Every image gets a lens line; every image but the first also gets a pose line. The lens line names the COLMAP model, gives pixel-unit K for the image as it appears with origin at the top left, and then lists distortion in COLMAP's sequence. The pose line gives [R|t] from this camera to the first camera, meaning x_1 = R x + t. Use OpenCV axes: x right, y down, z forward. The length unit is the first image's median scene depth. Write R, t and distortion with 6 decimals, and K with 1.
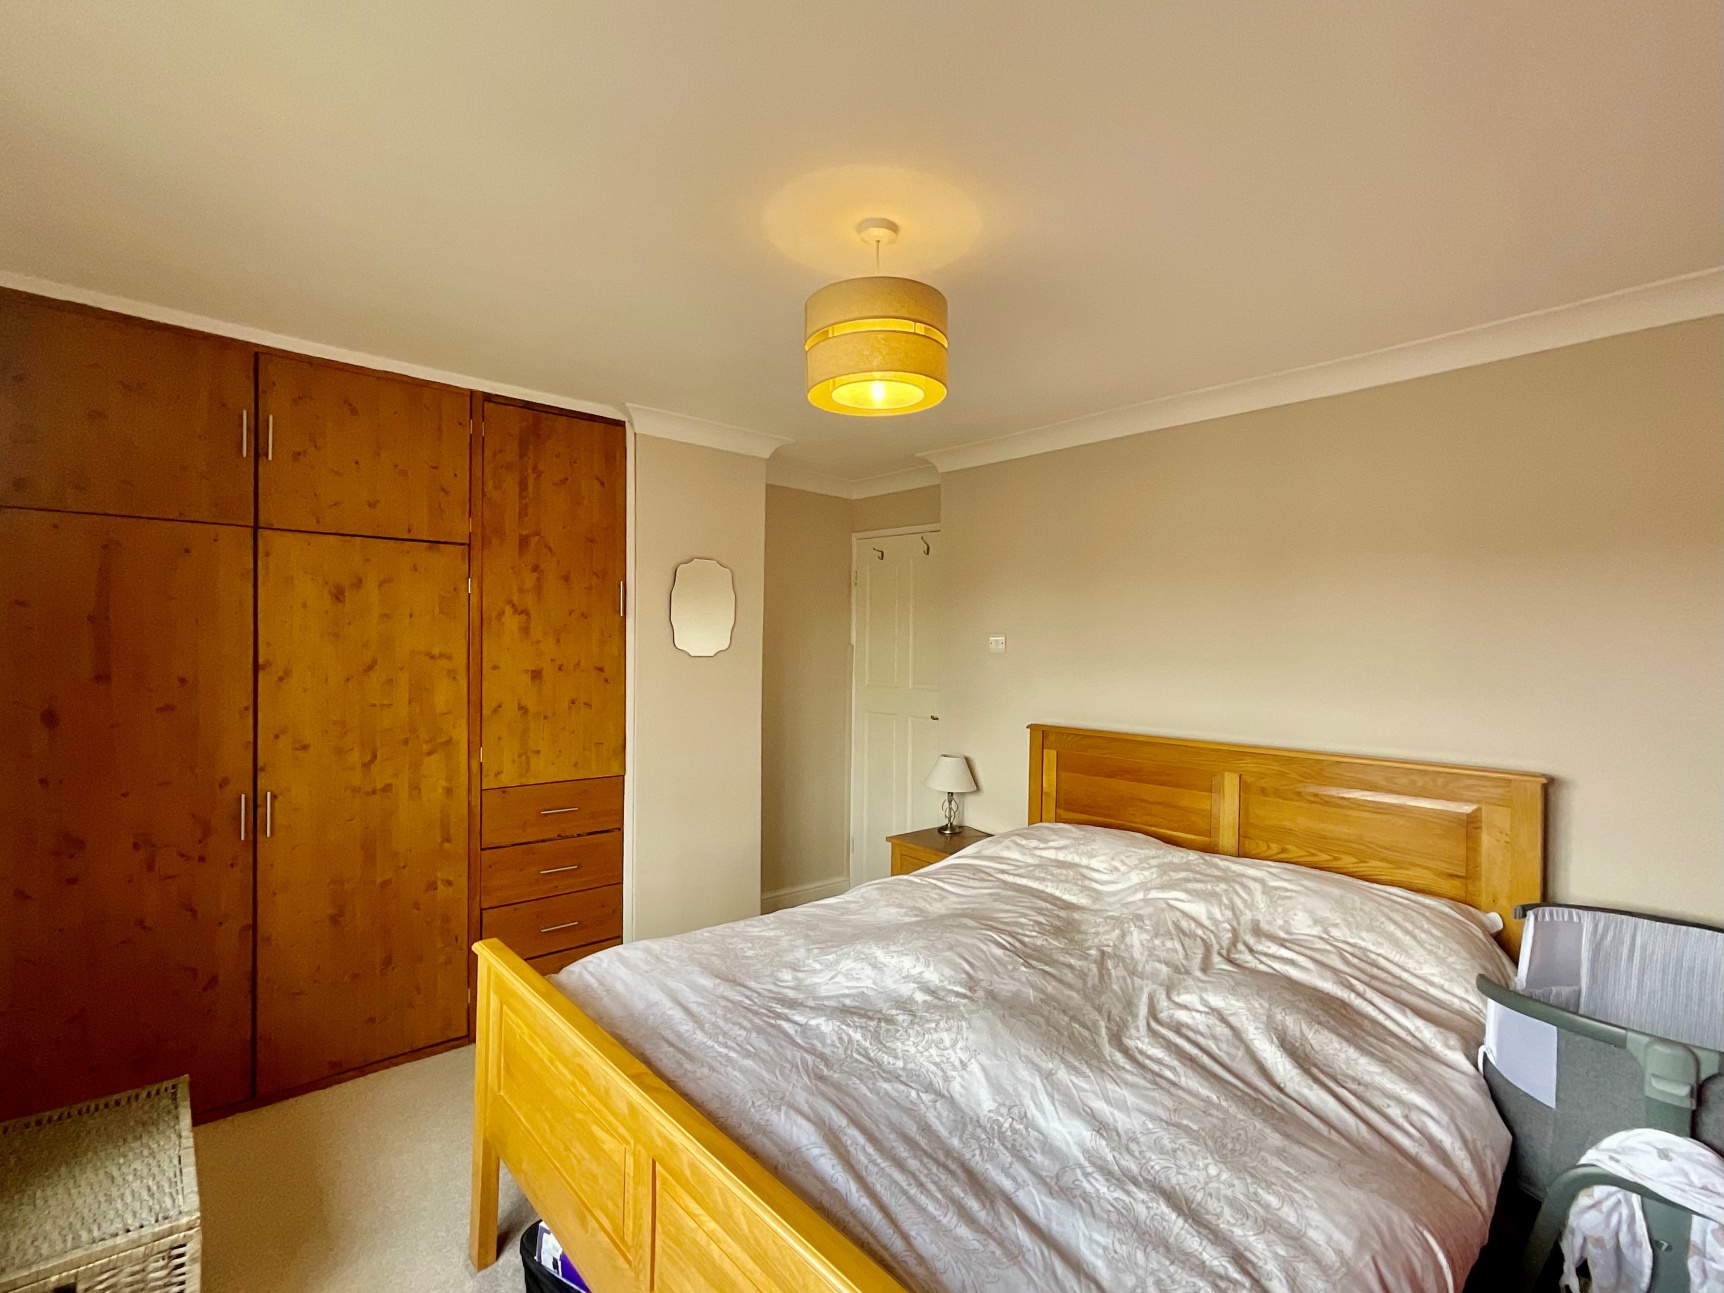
lens RADIAL K [[801.0, 0, 891.1], [0, 801.0, 646.2], [0, 0, 1]] dist [0.006447, 0.001356]
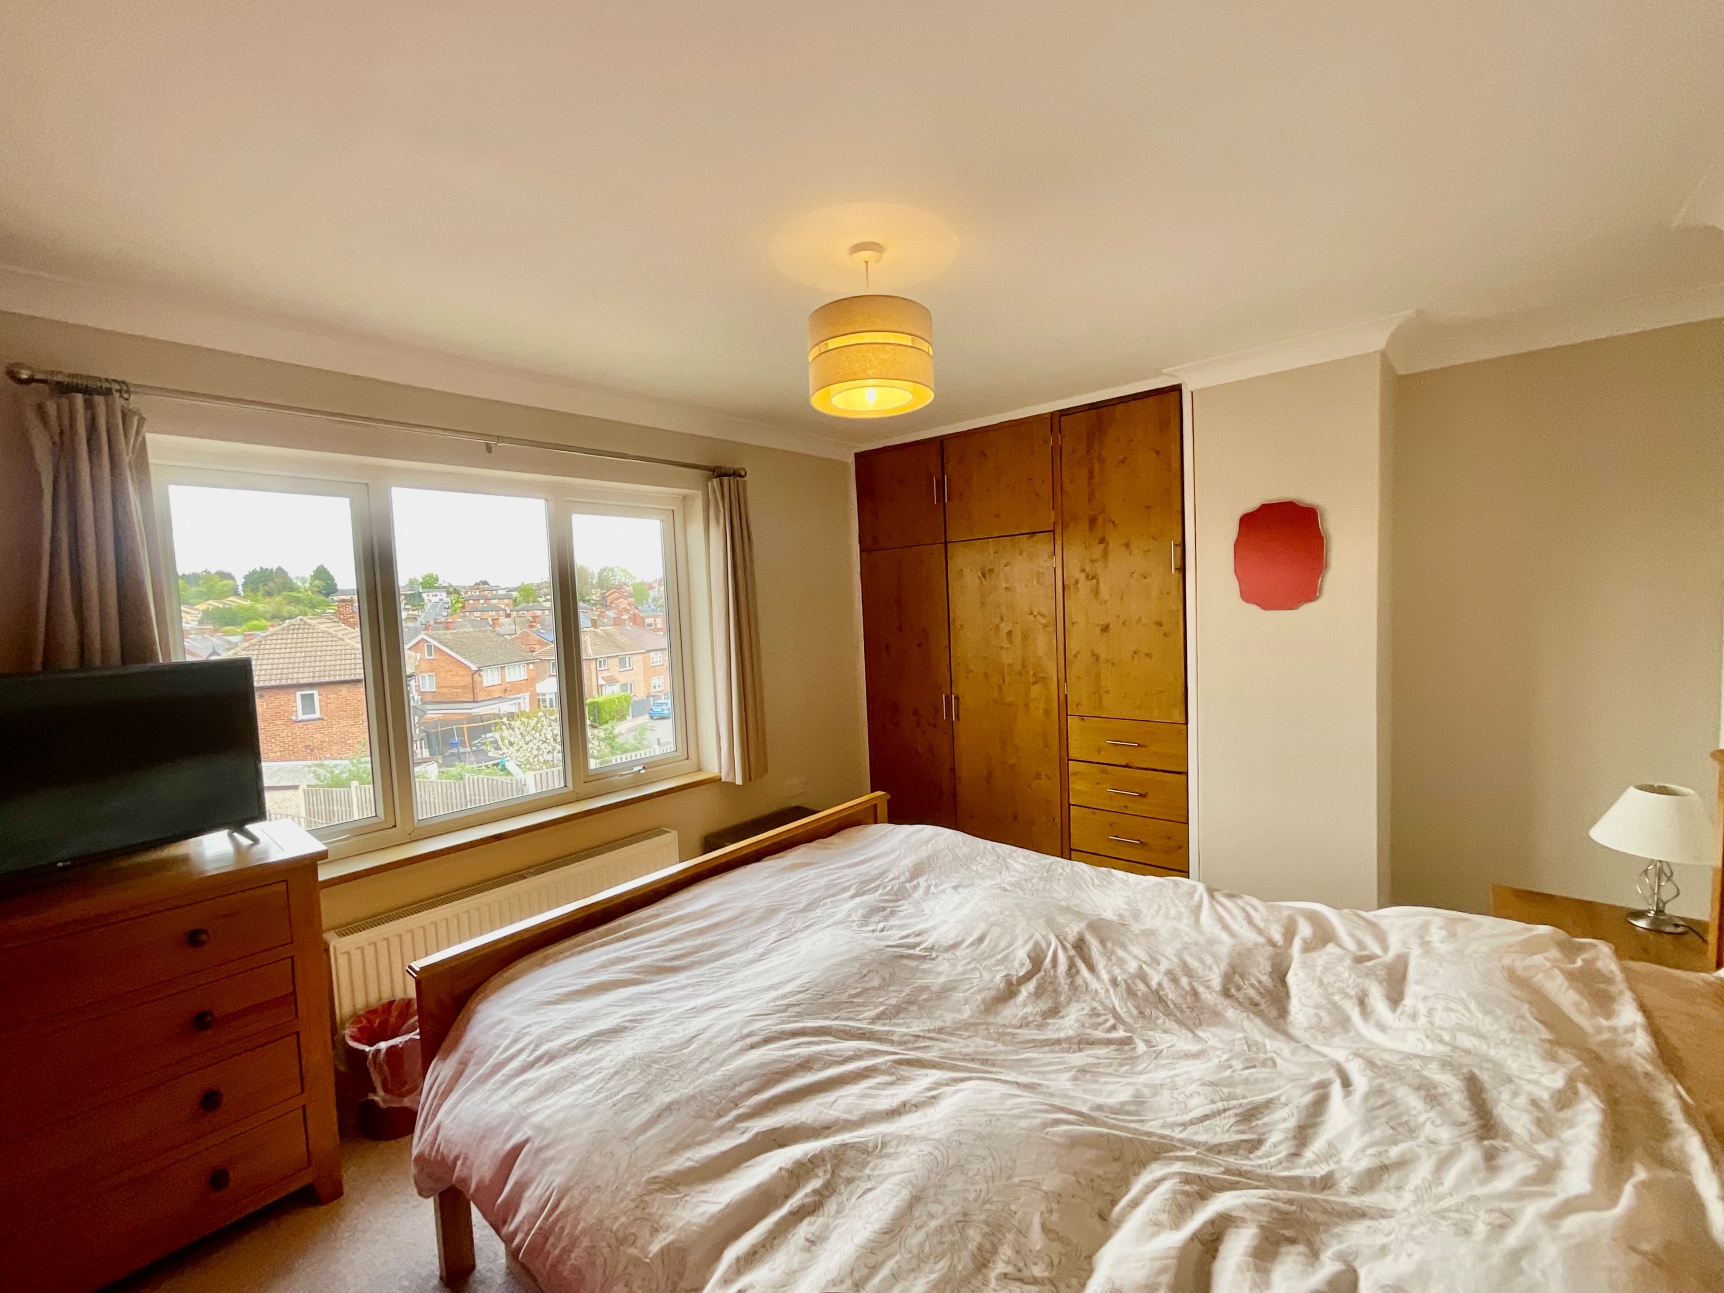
lens RADIAL K [[728.2, 0, 853.1], [0, 728.2, 649.3], [0, 0, 1]] dist [0.008414, -0.000090]
pose [[0.101961, 0.047918, -0.993634, 0.771465], [0.043703, 0.997659, 0.052597, -0.009801], [0.993828, -0.048788, 0.099628, 0.634734]]
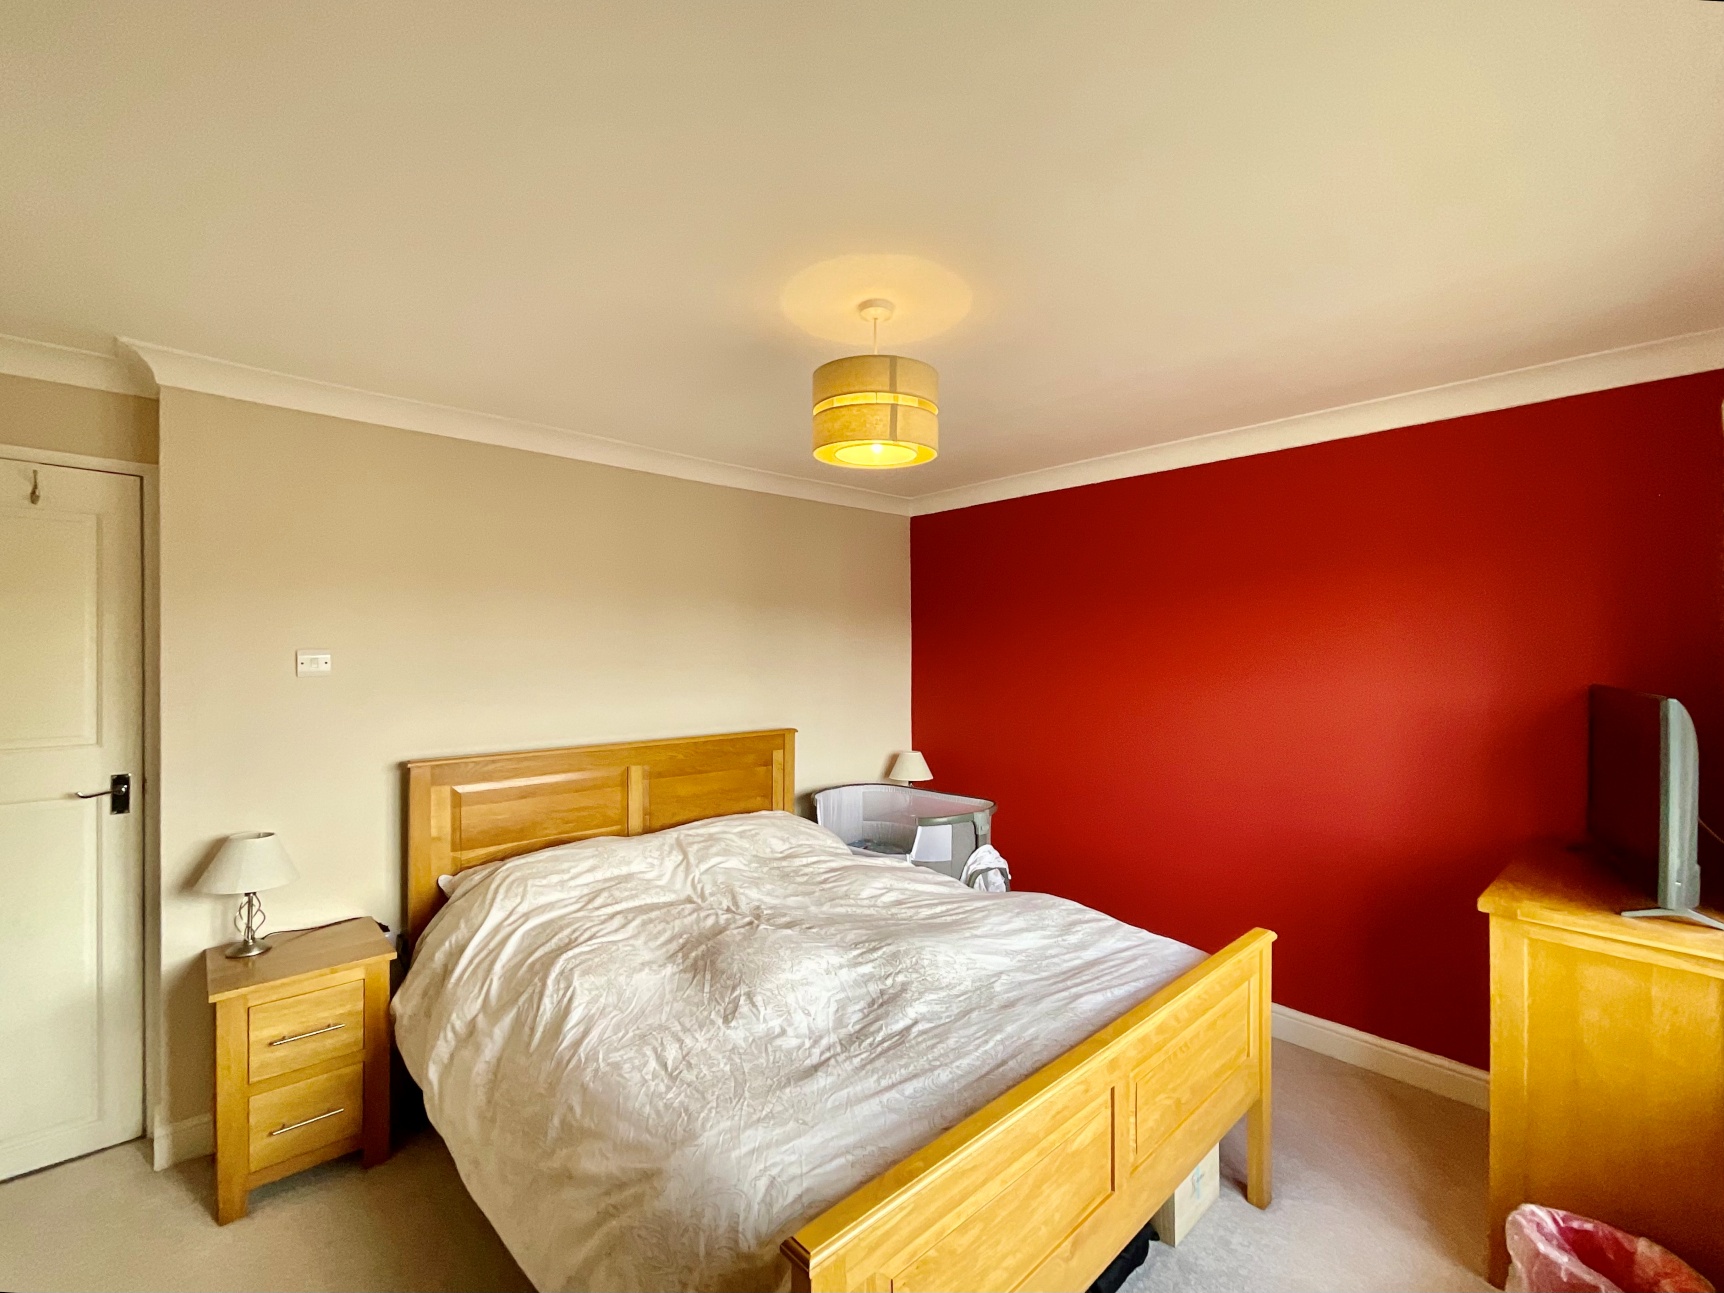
lens RADIAL K [[728.2, 0, 853.1], [0, 728.2, 649.3], [0, 0, 1]] dist [0.008414, -0.000090]
pose [[0.017717, -0.008816, 0.999804, -0.790846], [-0.005859, 0.999943, 0.008921, -0.037345], [-0.999826, -0.006016, 0.017665, 0.756359]]
